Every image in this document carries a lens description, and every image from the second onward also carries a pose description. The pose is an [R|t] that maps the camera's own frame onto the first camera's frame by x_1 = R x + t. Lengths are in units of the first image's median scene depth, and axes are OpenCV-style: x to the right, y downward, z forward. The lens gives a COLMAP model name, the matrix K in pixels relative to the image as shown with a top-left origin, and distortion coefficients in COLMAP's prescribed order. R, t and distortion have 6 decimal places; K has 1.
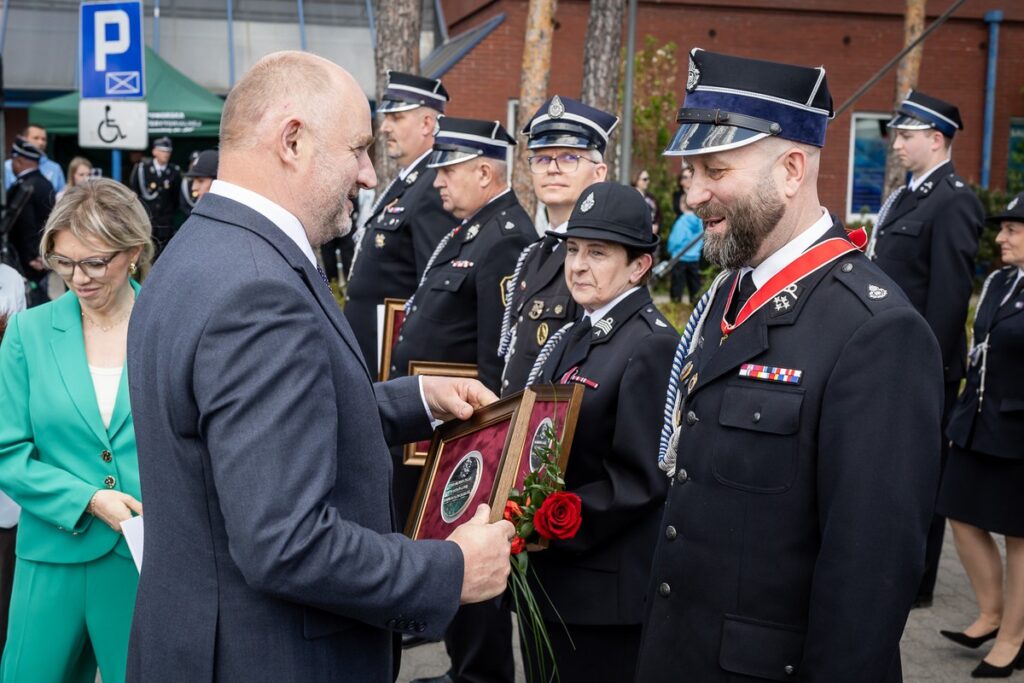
lens RADIAL K [[1458.2, 0, 512.0], [0, 1458.2, 341.5], [0, 0, 1]] dist [0.012270, 0.034324]
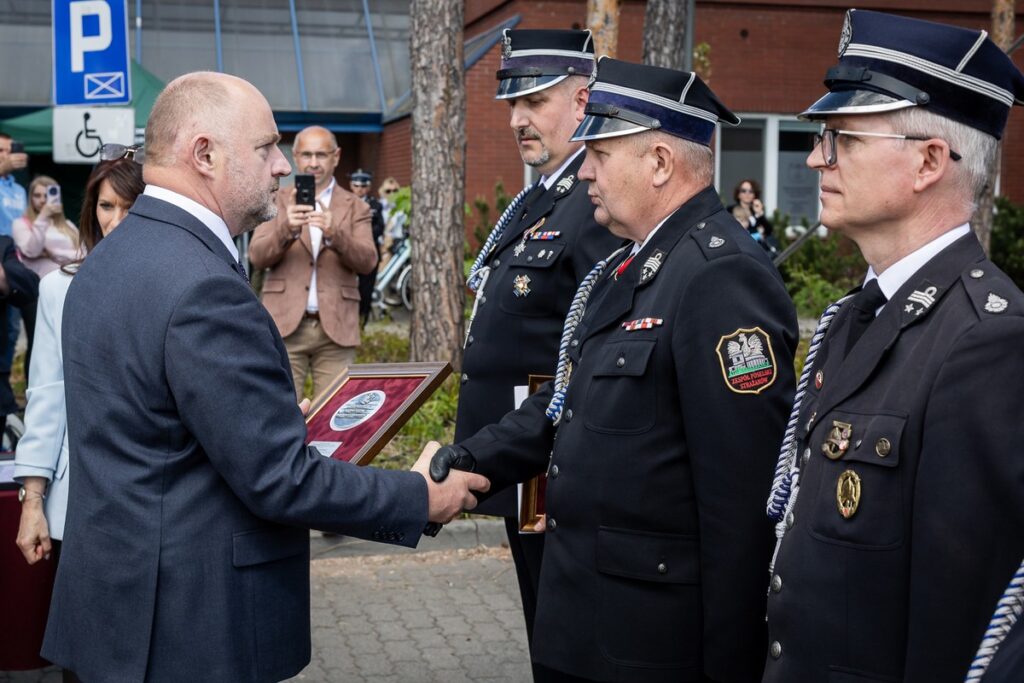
lens RADIAL K [[1458.2, 0, 512.0], [0, 1458.2, 341.5], [0, 0, 1]] dist [0.012270, 0.034324]
pose [[0.999799, -0.016953, 0.010667, -0.046061], [0.017080, 0.999783, -0.011965, -0.016899], [-0.010461, 0.012145, 0.999872, 0.168607]]
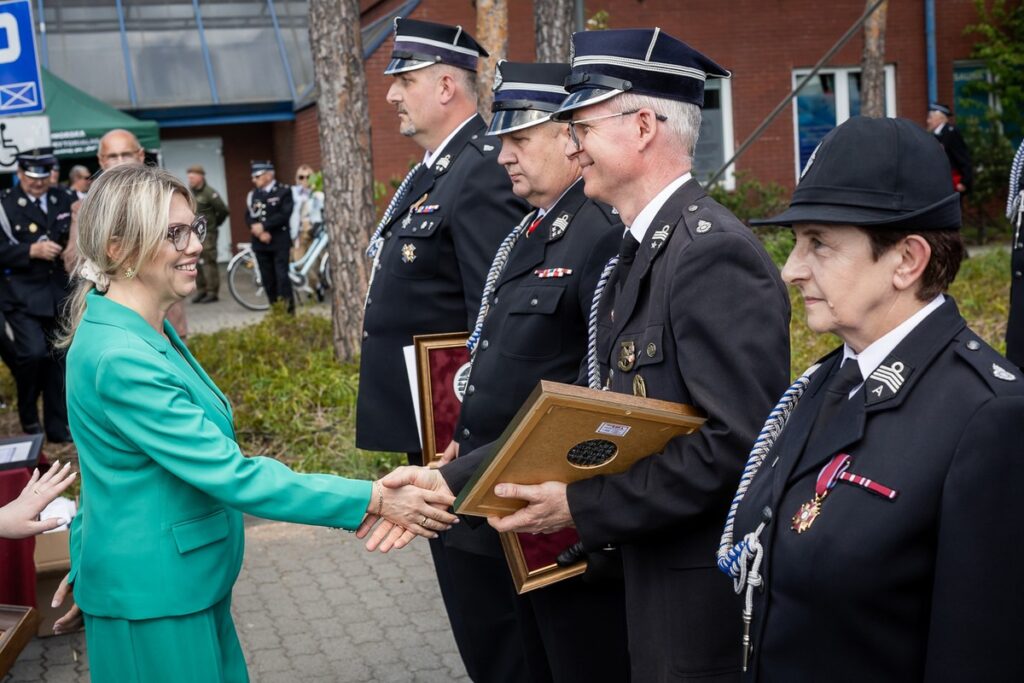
lens RADIAL K [[1458.2, 0, 512.0], [0, 1458.2, 341.5], [0, 0, 1]] dist [0.012270, 0.034324]
pose [[0.993899, -0.095654, 0.054913, -0.037954], [0.095327, 0.995409, 0.008547, -0.011916], [-0.055479, -0.003260, 0.998455, 0.122532]]
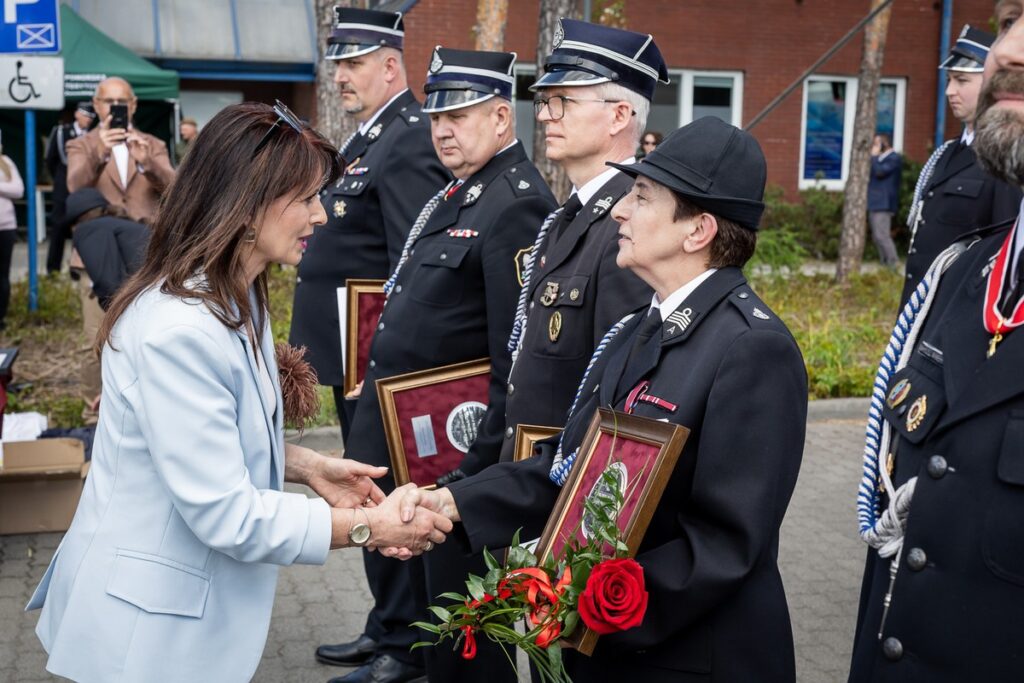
lens RADIAL K [[1469.1, 0, 512.0], [0, 1469.1, 341.5], [0, 0, 1]] dist [0.020251, -0.032295]
pose [[0.998834, -0.009338, 0.047372, -0.016859], [0.008377, 0.999756, 0.020440, -0.003812], [-0.047552, -0.020019, 0.998668, 0.072362]]
